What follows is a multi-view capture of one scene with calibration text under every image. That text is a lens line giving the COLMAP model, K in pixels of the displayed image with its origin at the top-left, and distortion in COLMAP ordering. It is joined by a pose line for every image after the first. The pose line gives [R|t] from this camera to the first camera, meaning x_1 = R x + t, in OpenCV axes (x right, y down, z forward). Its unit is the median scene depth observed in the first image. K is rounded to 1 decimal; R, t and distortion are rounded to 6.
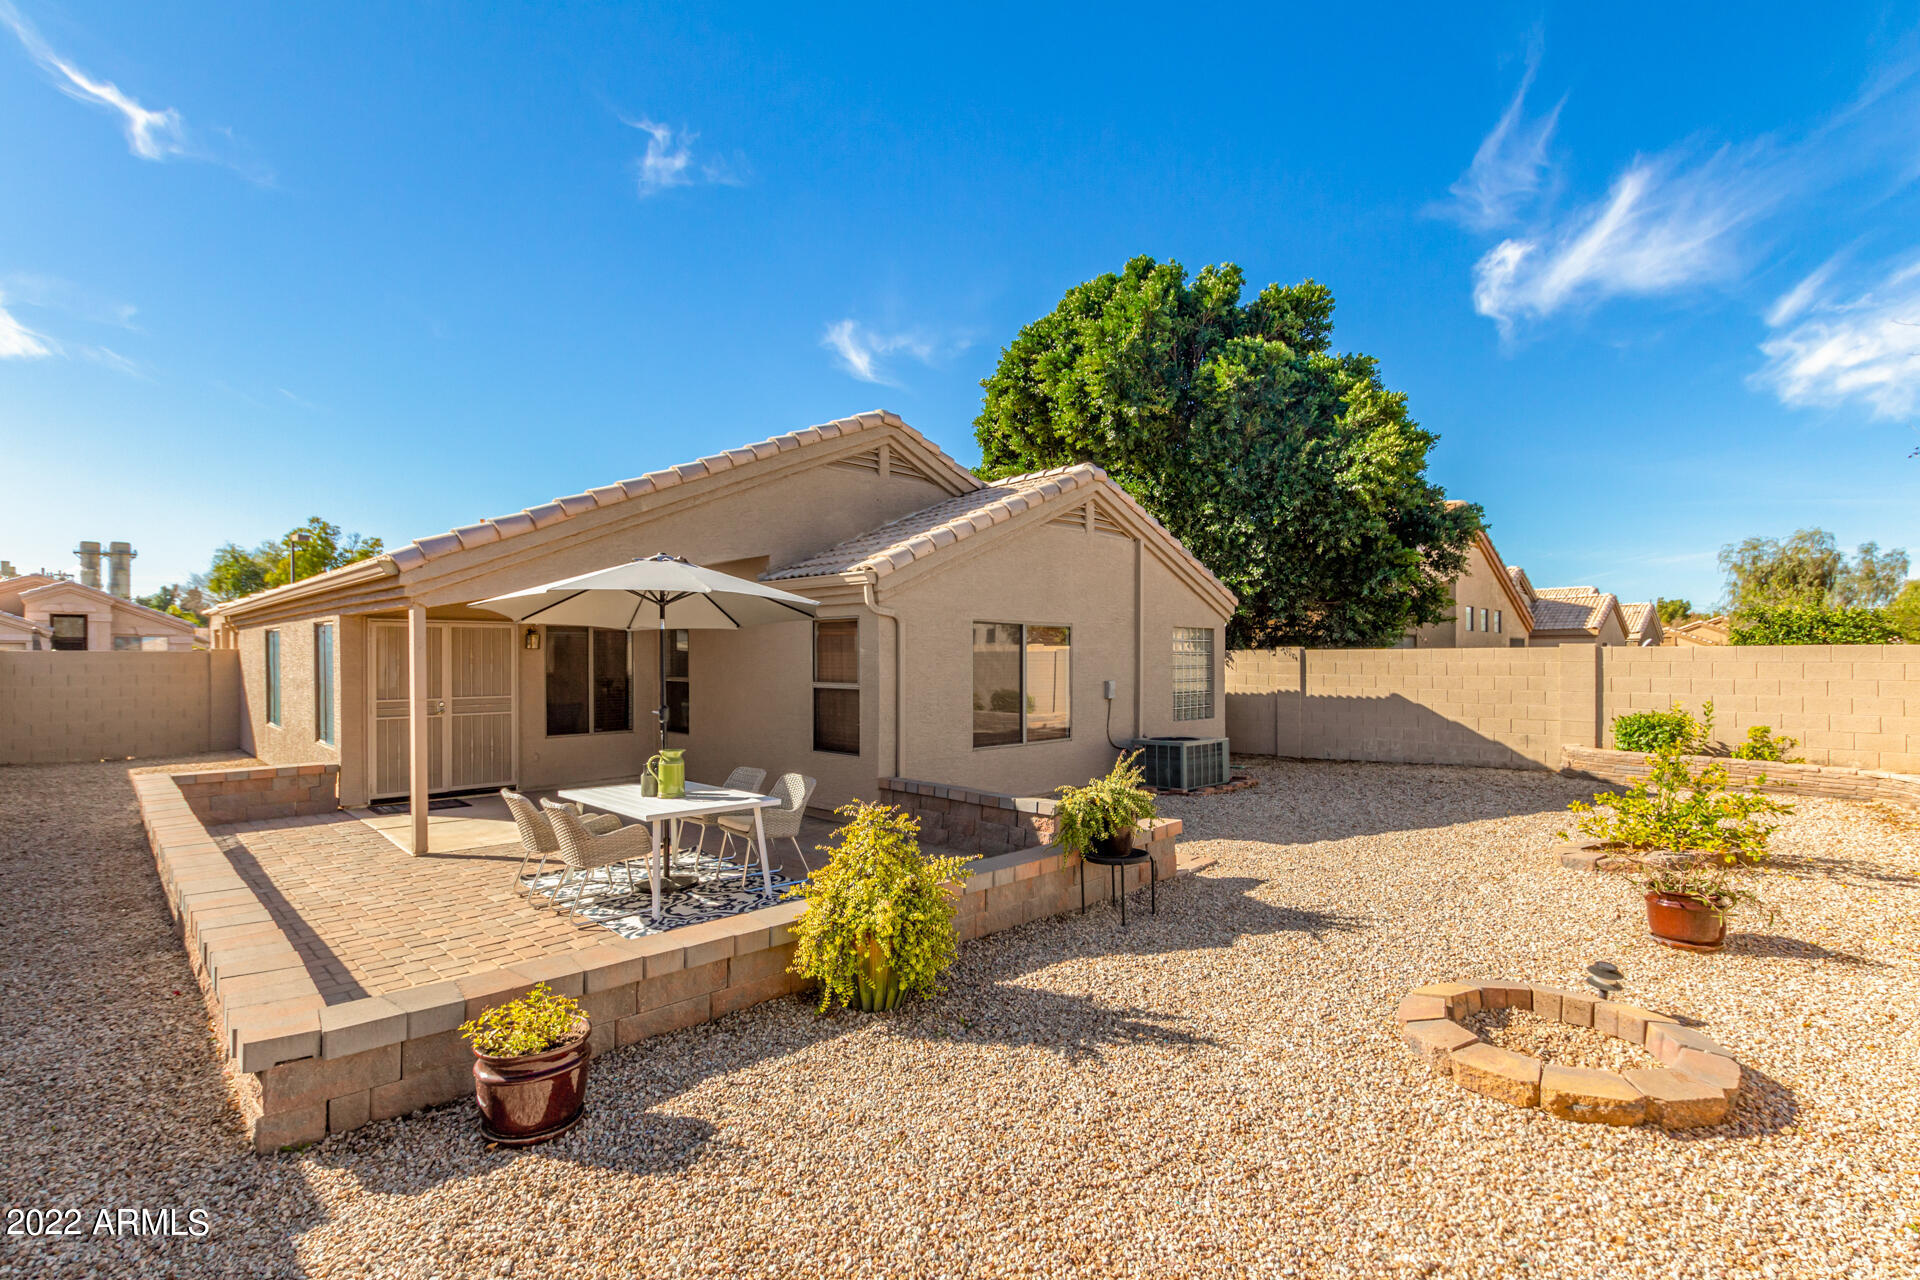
lens RADIAL K [[887.4, 0, 969.7], [0, 887.4, 641.0], [0, 0, 1]] dist [0.000539, -0.000278]
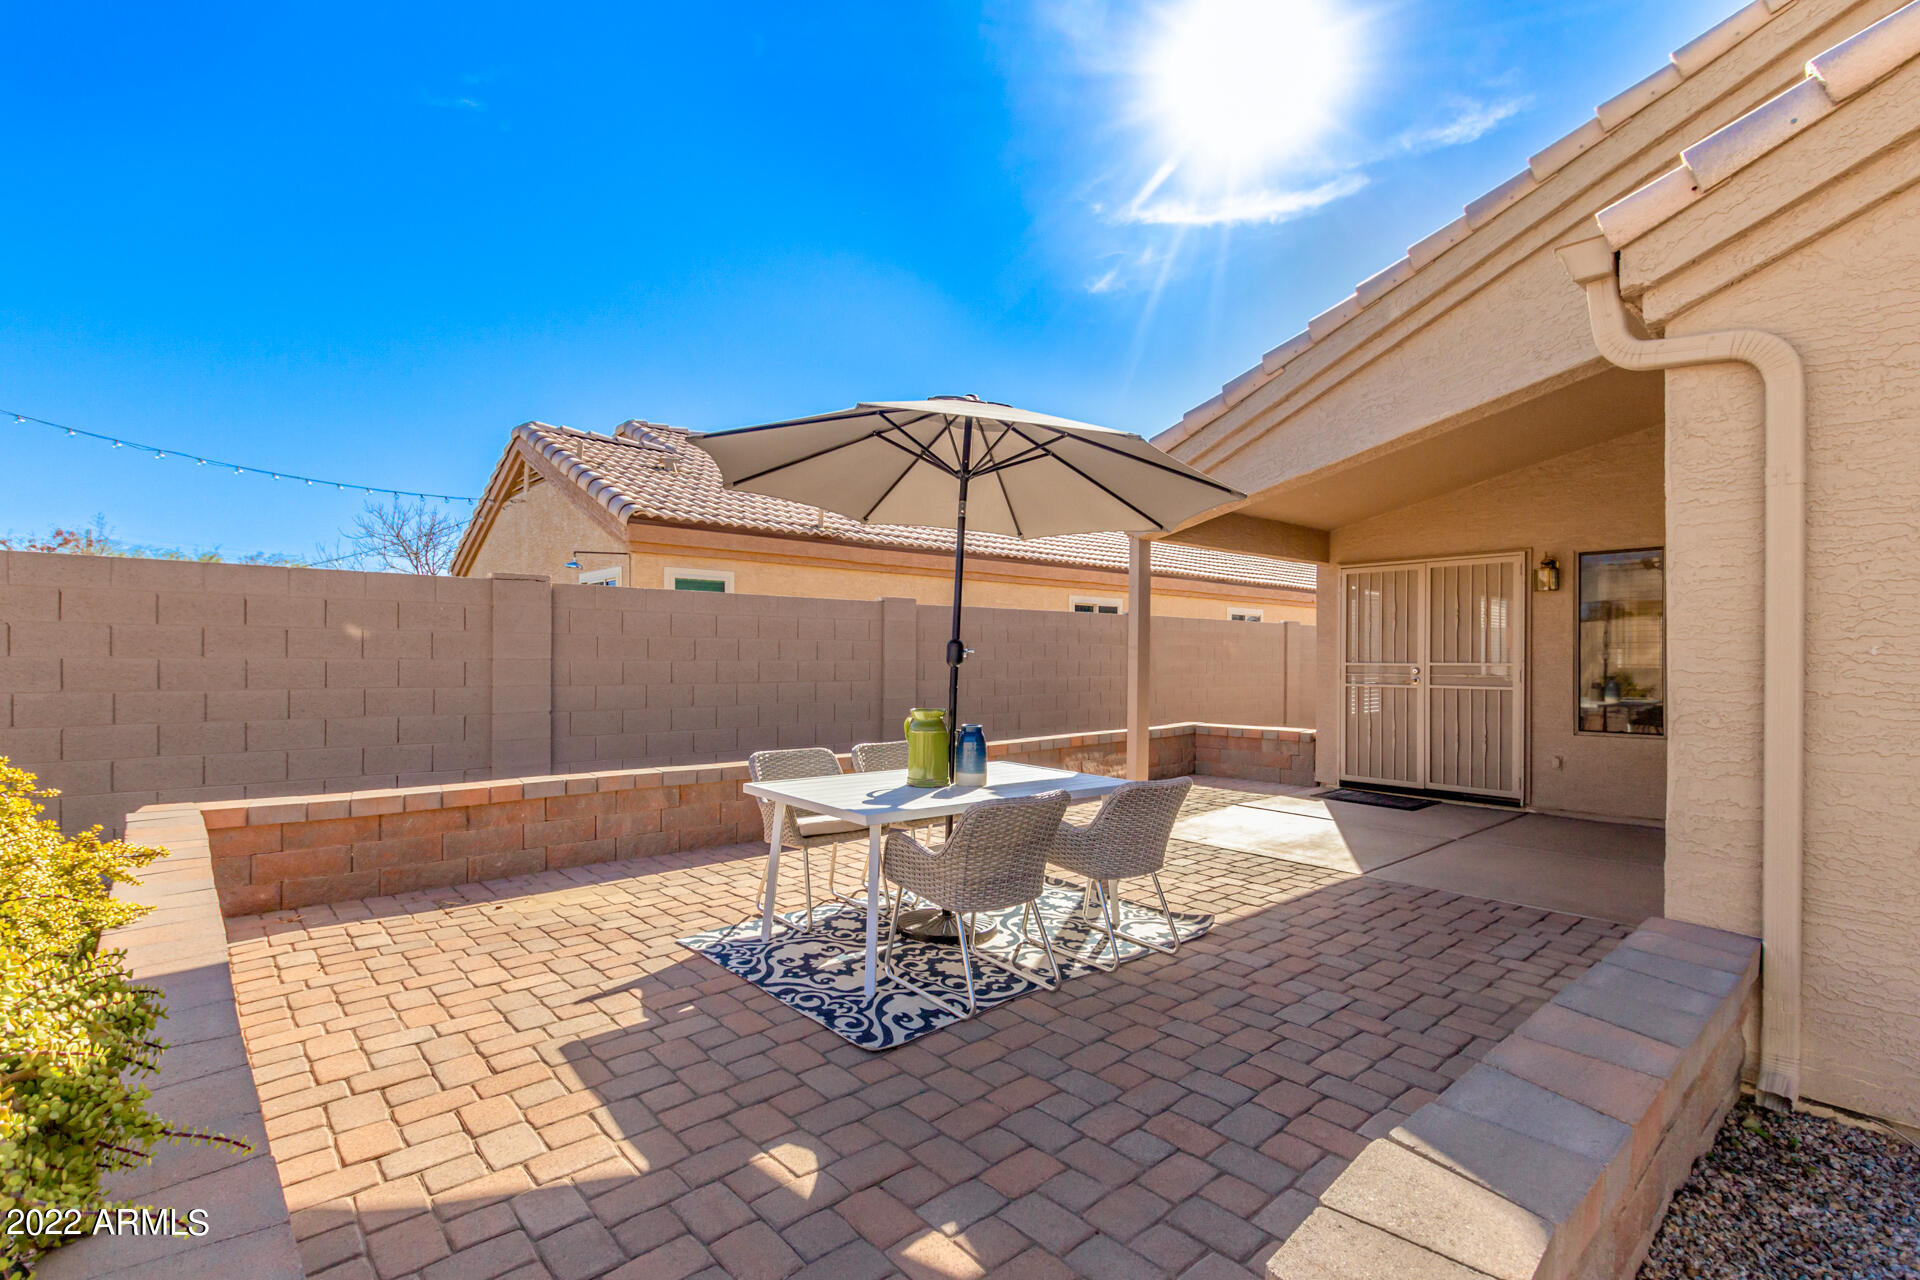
lens RADIAL K [[887.4, 0, 969.7], [0, 887.4, 641.0], [0, 0, 1]] dist [0.000539, -0.000278]
pose [[-0.066788, -0.017209, -0.997619, 0.301859], [0.013218, 0.999748, -0.018130, 0.092697], [0.997680, -0.014397, -0.066544, 1.141308]]
